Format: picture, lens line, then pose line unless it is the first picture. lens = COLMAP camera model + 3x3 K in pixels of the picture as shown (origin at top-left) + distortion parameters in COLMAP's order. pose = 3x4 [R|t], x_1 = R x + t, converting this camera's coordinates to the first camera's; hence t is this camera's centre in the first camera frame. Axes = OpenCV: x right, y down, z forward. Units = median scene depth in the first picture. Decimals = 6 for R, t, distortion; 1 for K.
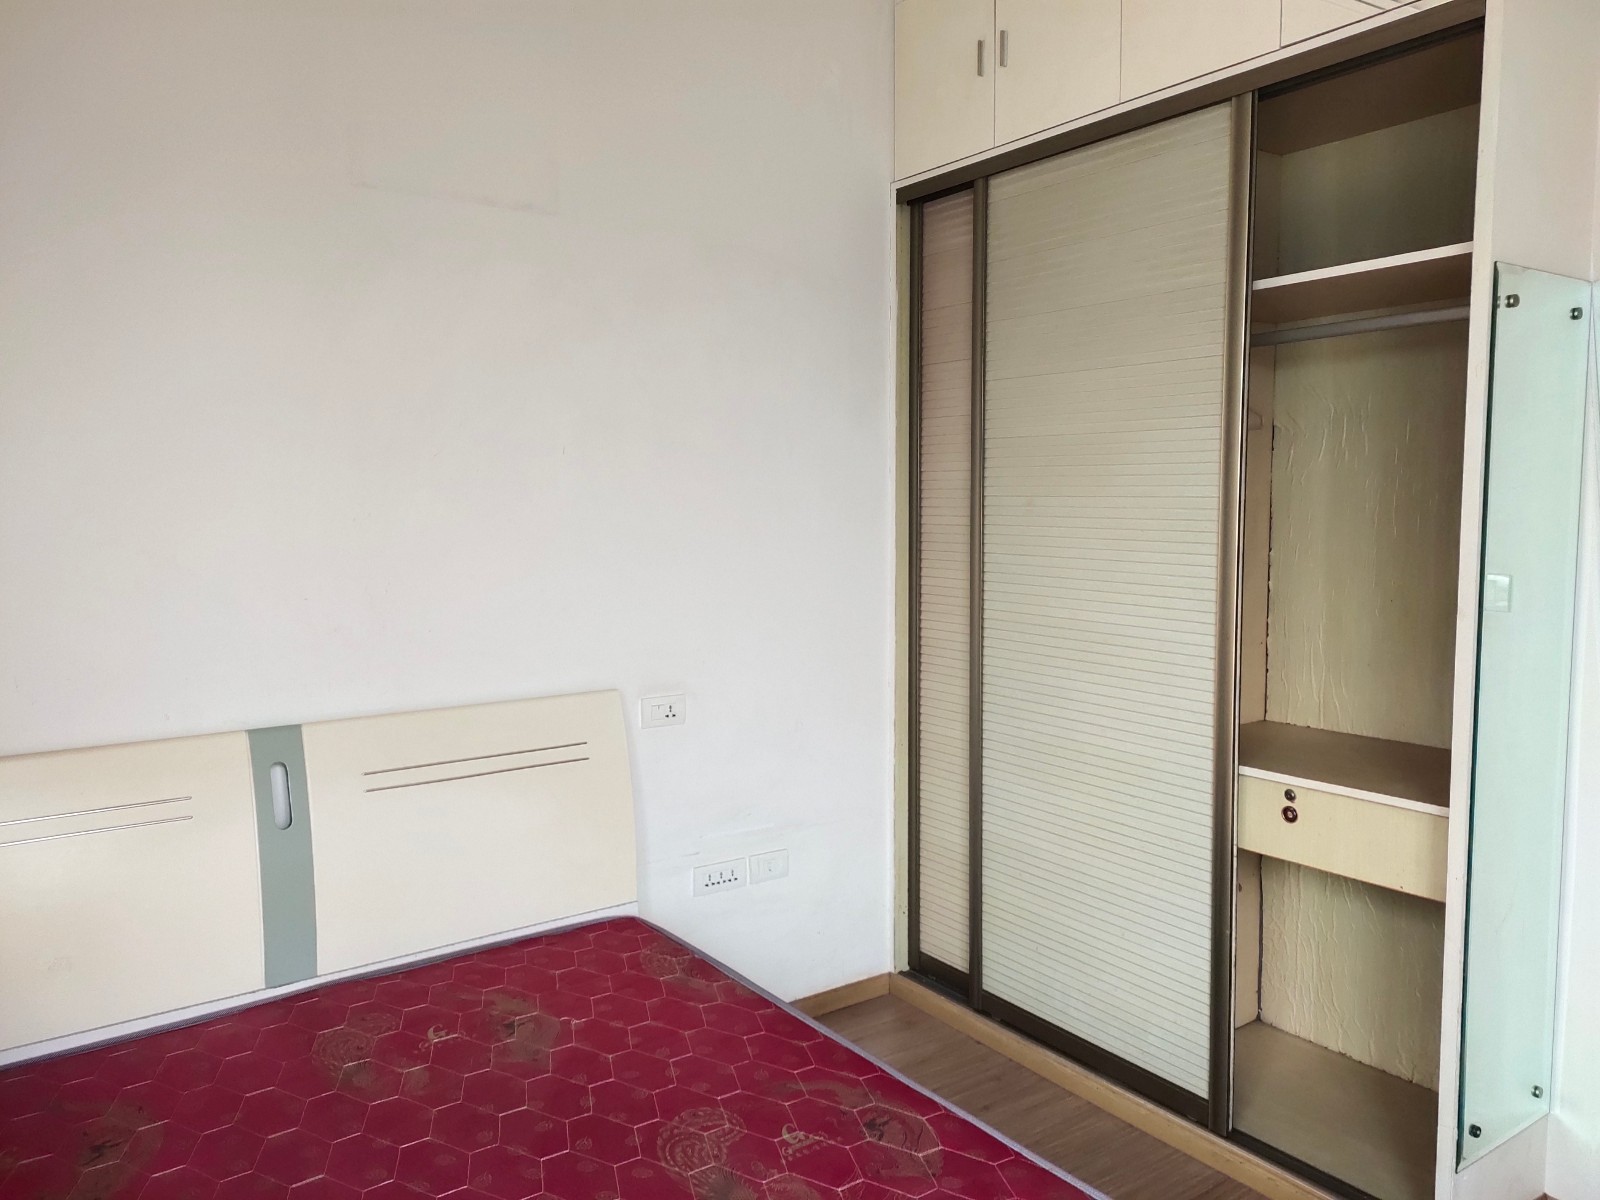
lens RADIAL K [[1163.4, 0, 800.0], [0, 1163.4, 600.0], [0, 0, 1]] dist [0.005352, 0.003020]
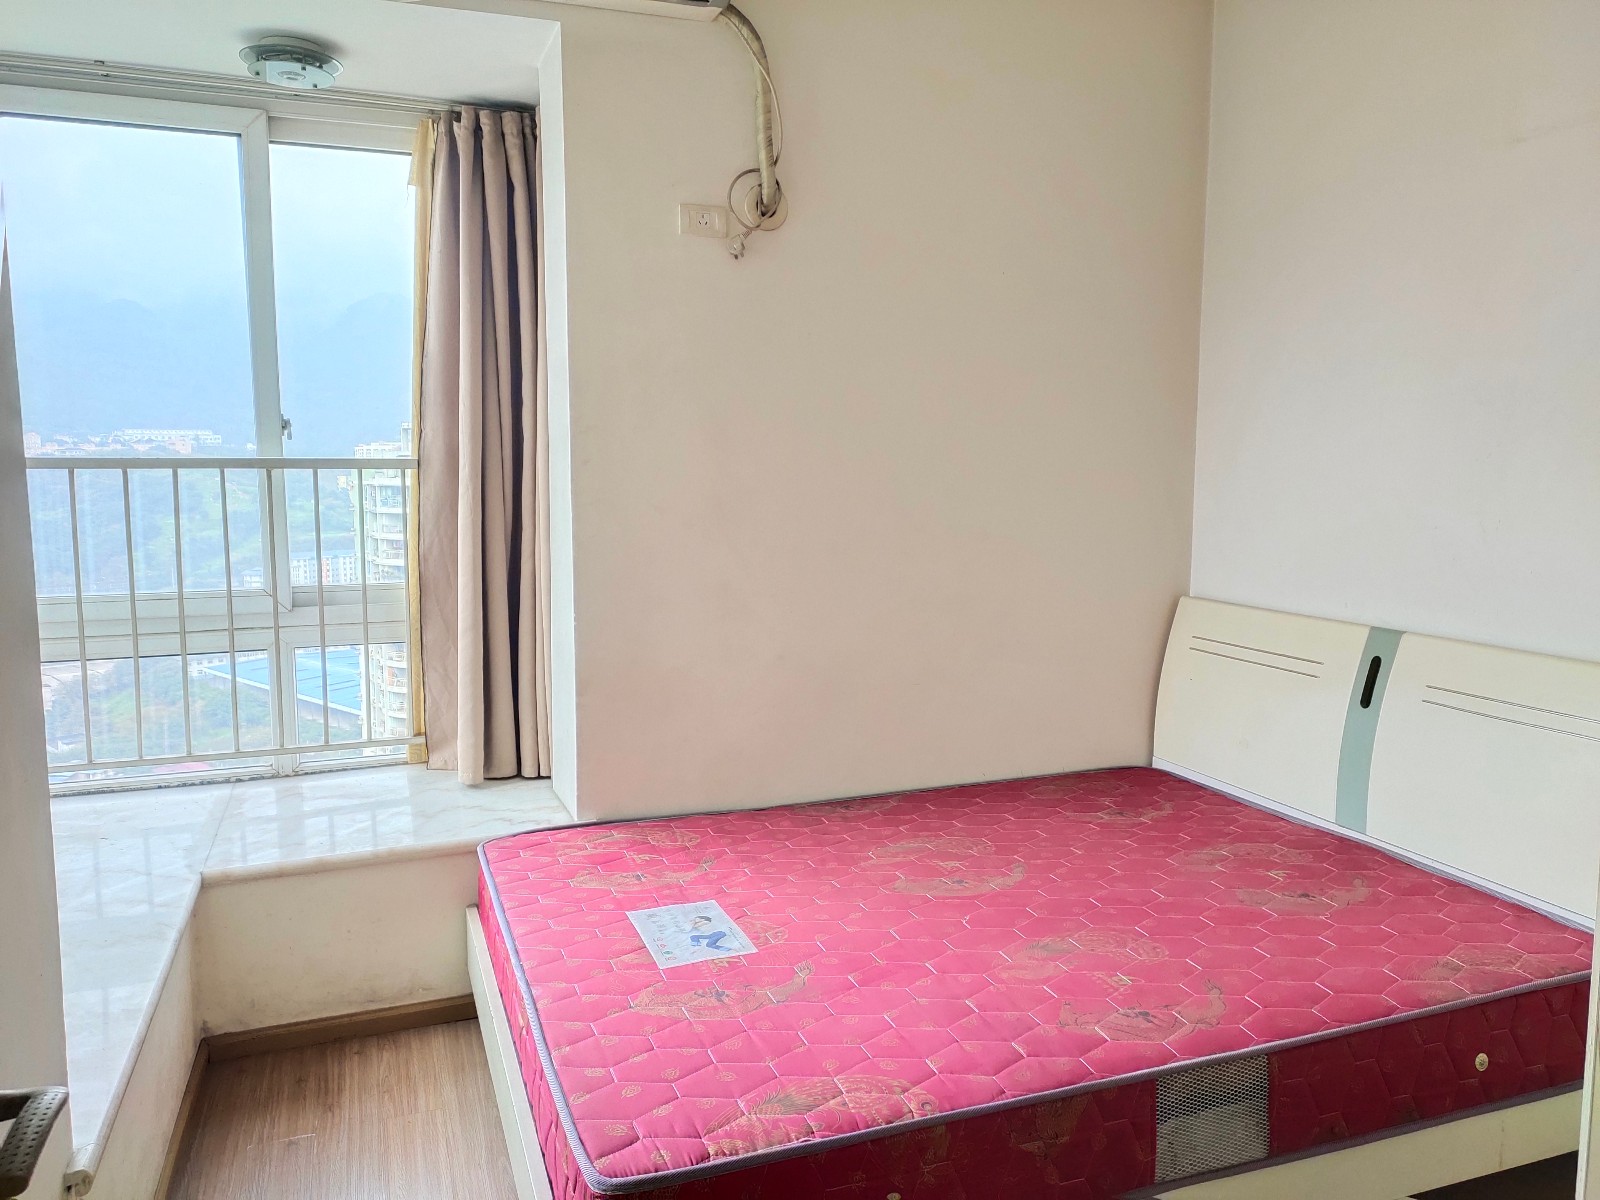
lens RADIAL K [[1163.4, 0, 800.0], [0, 1163.4, 600.0], [0, 0, 1]] dist [0.005352, 0.003020]
pose [[-0.252307, 0.121311, -0.960013, 1.067348], [-0.092436, 0.984552, 0.148705, -0.053638], [0.963222, 0.126259, -0.237195, 0.850849]]
